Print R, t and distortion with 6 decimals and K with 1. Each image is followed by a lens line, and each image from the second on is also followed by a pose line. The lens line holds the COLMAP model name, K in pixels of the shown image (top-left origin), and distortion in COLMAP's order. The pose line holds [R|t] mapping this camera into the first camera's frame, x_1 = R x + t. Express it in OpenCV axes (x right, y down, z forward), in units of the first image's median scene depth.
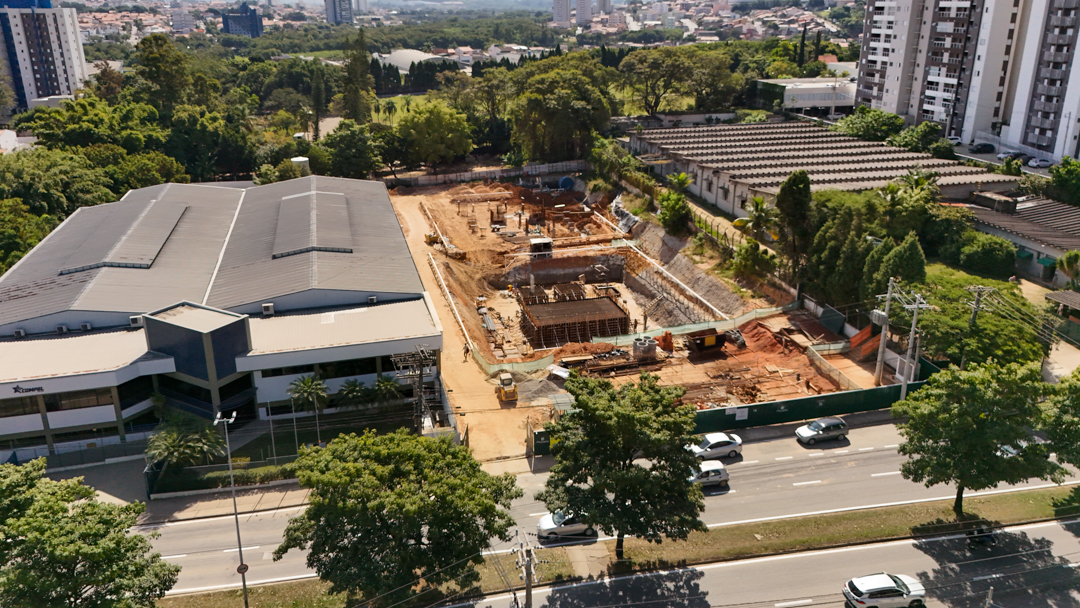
lens RADIAL K [[810.6, 0, 559.4], [0, 810.6, 299.0], [0, 0, 1]] dist [0.014883, -0.002664]
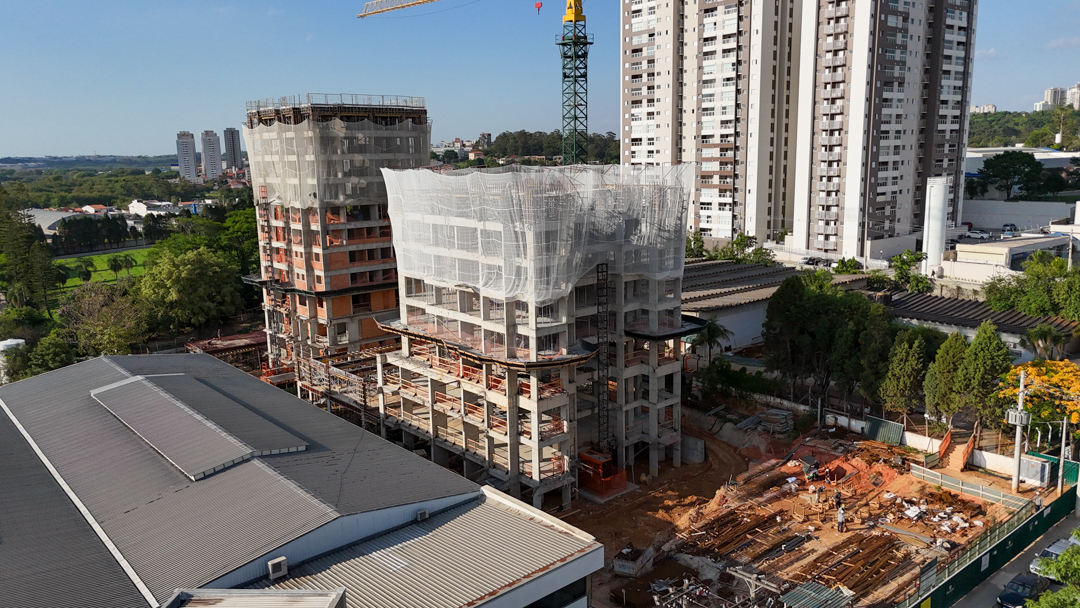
lens RADIAL K [[802.4, 0, 540.0], [0, 802.4, 304.0], [0, 0, 1]] dist [0.039067, -0.000109]
pose [[0.903754, -0.097246, 0.416859, -0.230244], [0.168489, 0.976053, -0.137591, -0.034573], [-0.393497, 0.194585, 0.898497, 0.199060]]
